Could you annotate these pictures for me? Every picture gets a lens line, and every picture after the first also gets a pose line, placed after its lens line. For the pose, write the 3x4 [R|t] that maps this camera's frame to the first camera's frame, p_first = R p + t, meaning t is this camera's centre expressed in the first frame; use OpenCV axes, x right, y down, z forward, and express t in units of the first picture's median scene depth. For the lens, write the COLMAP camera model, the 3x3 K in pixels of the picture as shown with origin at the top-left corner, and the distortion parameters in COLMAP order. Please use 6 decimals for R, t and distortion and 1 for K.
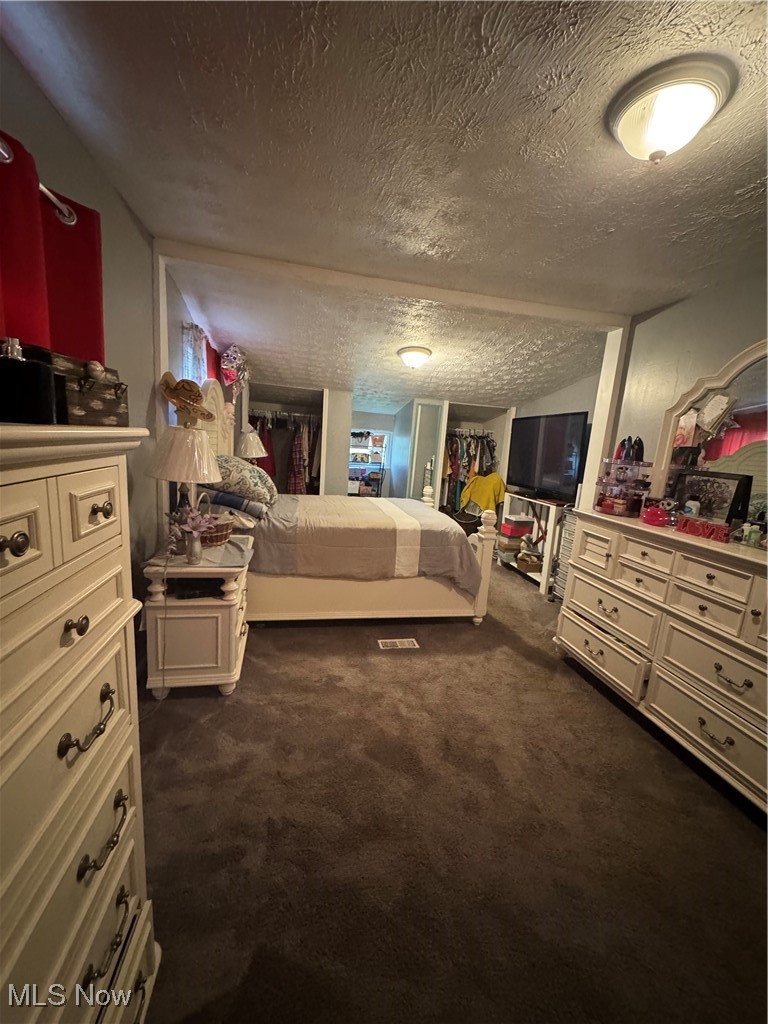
lens RADIAL K [[407.9, 0, 387.4], [0, 407.9, 514.1], [0, 0, 1]] dist [-0.003334, 0.000483]
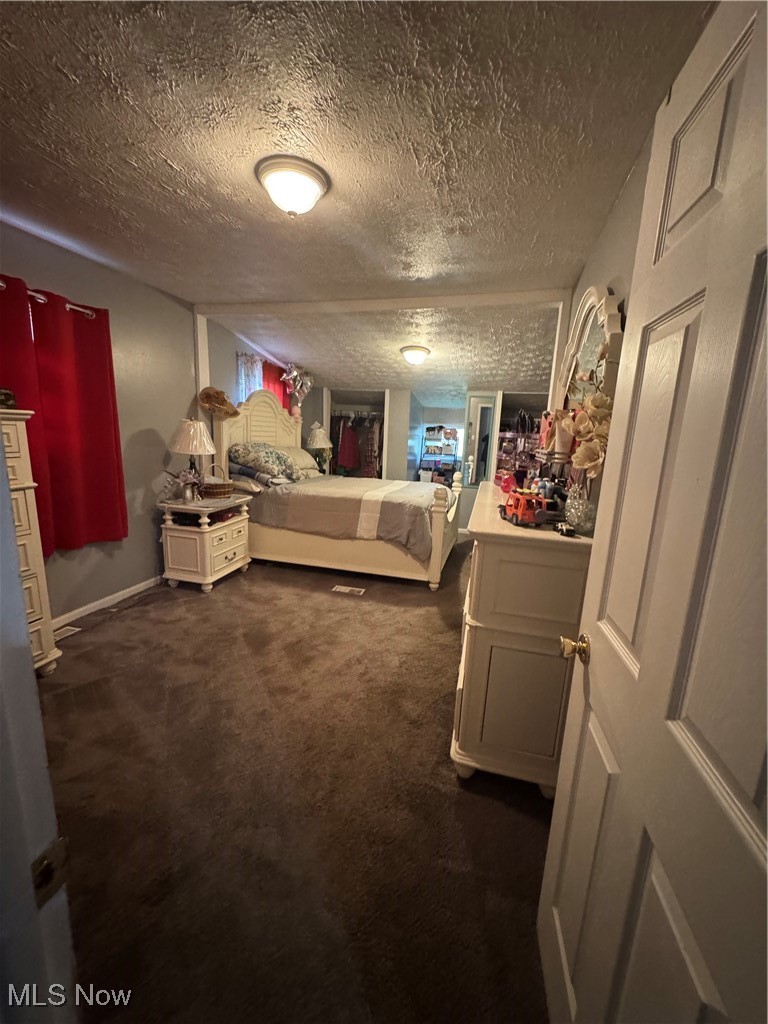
lens RADIAL K [[407.9, 0, 385.0], [0, 407.9, 513.8], [0, 0, 1]] dist [-0.003334, 0.000483]
pose [[0.890297, 0.053412, -0.452236, 0.694562], [-0.058372, 0.998290, 0.002991, 0.079241], [0.451623, 0.023735, 0.891893, -0.062027]]
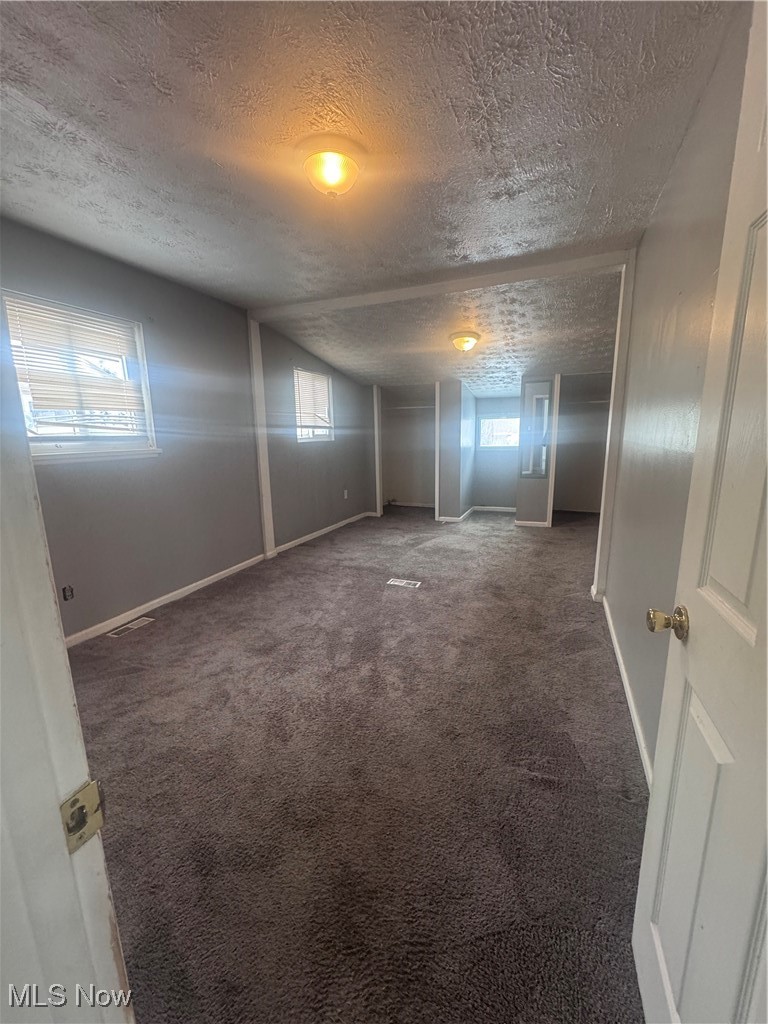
lens RADIAL K [[407.9, 0, 384.8], [0, 407.9, 511.9], [0, 0, 1]] dist [-0.003334, 0.000483]
pose [[0.820835, 0.010914, -0.571061, 0.687497], [-0.013883, 0.999903, -0.000845, 0.107309], [0.570996, 0.008622, 0.820907, -0.041825]]
